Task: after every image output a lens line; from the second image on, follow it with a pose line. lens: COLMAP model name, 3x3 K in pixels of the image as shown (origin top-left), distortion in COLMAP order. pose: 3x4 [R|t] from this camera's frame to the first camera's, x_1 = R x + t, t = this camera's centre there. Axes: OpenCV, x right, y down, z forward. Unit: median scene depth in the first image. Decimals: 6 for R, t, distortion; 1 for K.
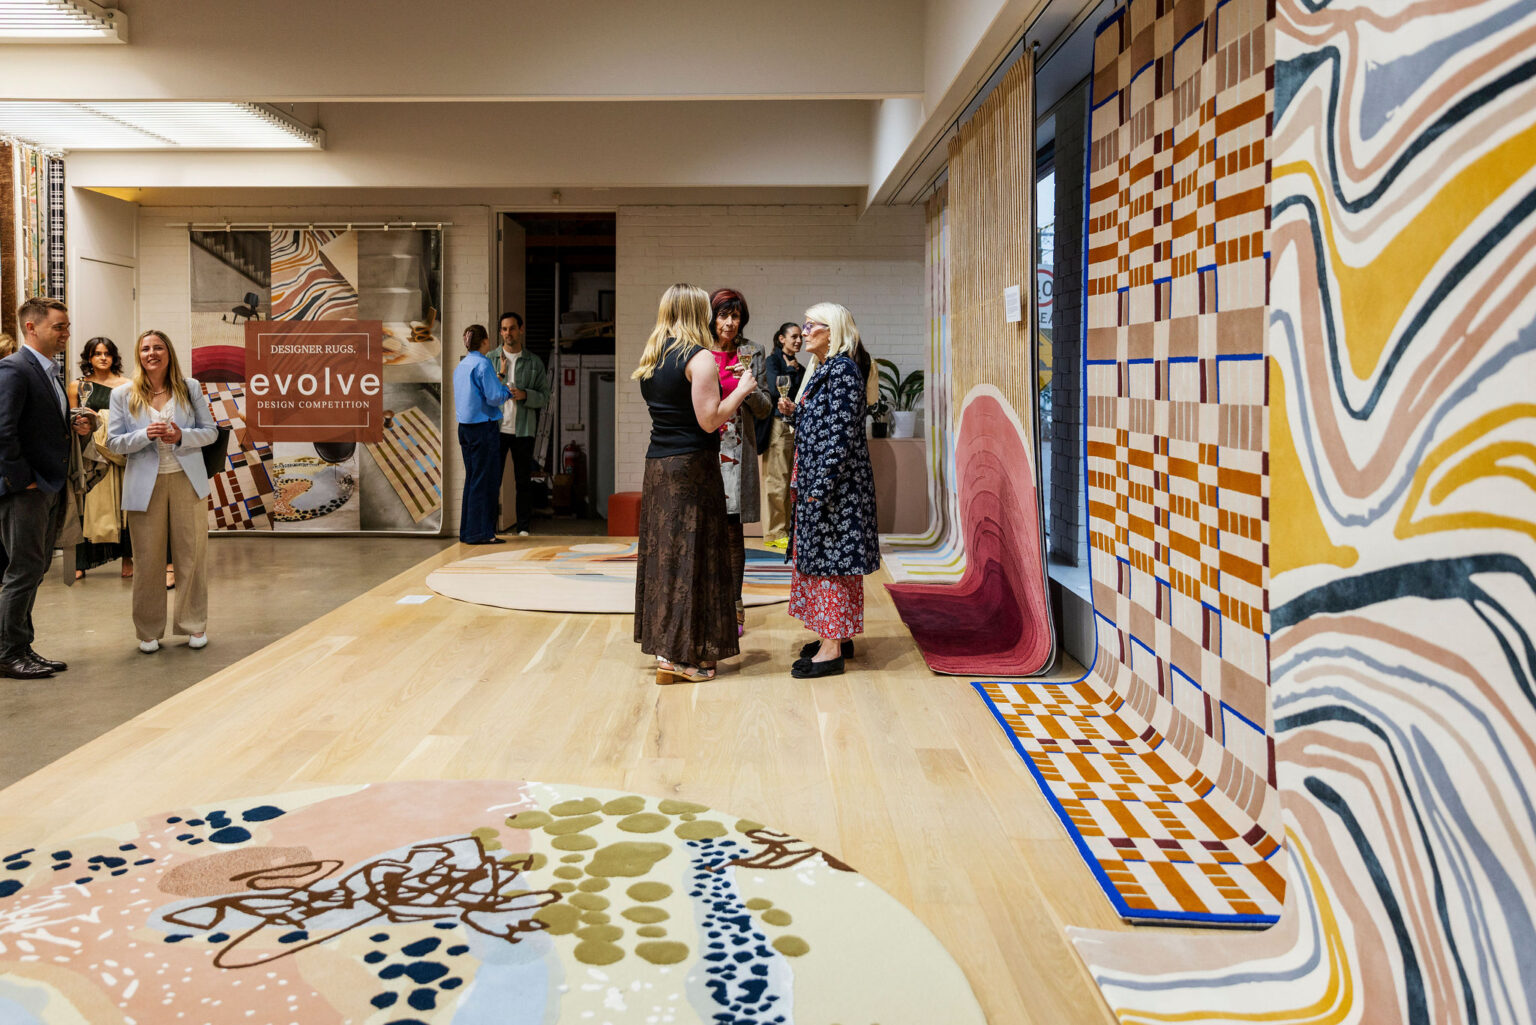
lens RADIAL K [[1124.4, 0, 716.6], [0, 1124.4, 404.7], [0, 0, 1]] dist [0.000831, 0.007101]
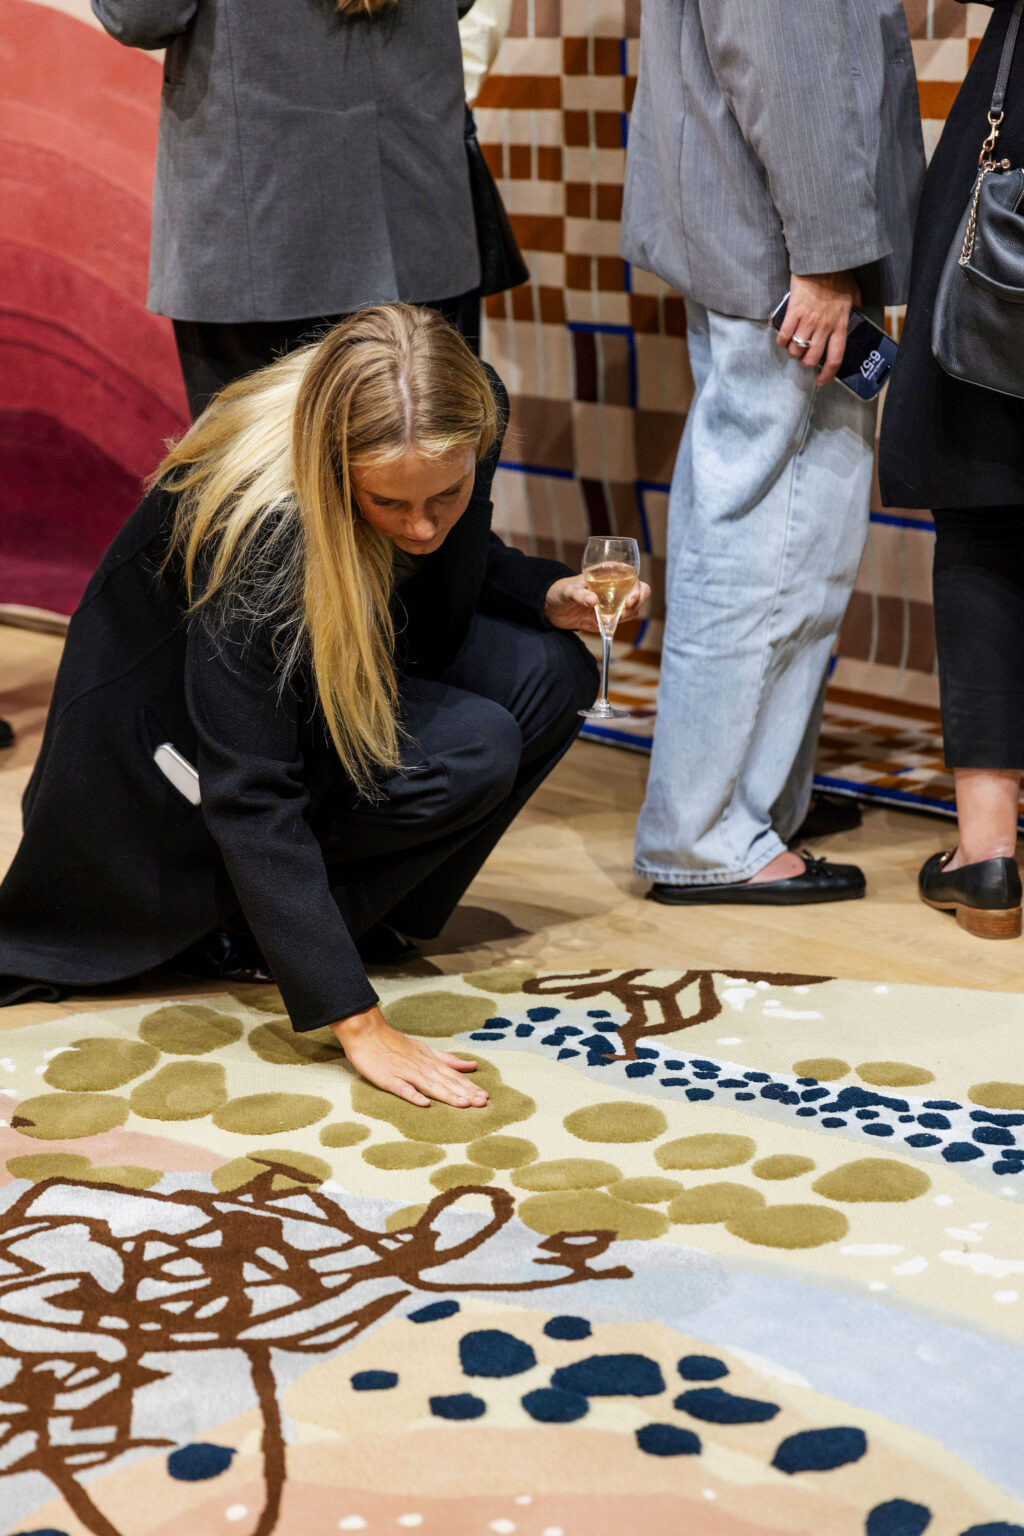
lens RADIAL K [[2922.5, 0, 508.0], [0, 2922.5, 767.5], [0, 0, 1]] dist [0.001680, 0.000000]
pose [[0.682986, -0.192956, 0.704484, -0.789261], [0.027573, 0.970600, 0.239114, 0.039724], [-0.729910, -0.143887, 0.668227, 0.302713]]
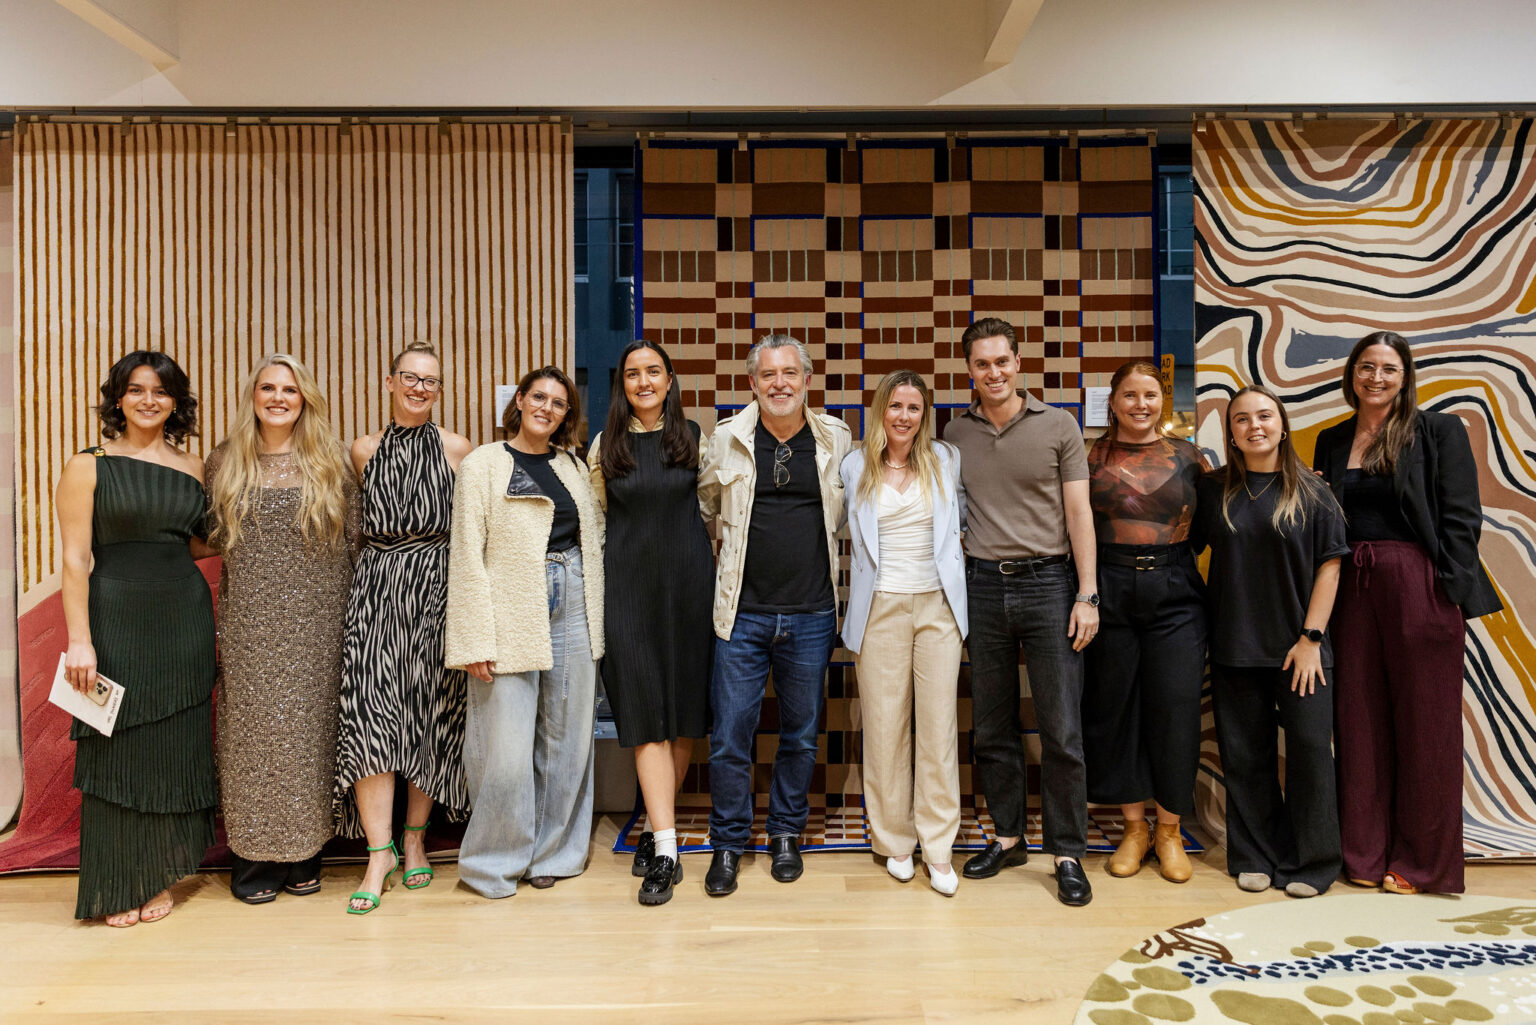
lens RADIAL K [[1141.8, 0, 811.2], [0, 1141.8, 457.0], [0, 0, 1]] dist [0.015080, 0.000621]
pose [[-0.033570, 0.020786, 0.999220, -1.038069], [0.031333, 0.999314, -0.019735, -0.046768], [-0.998945, 0.030646, -0.034198, 1.412147]]
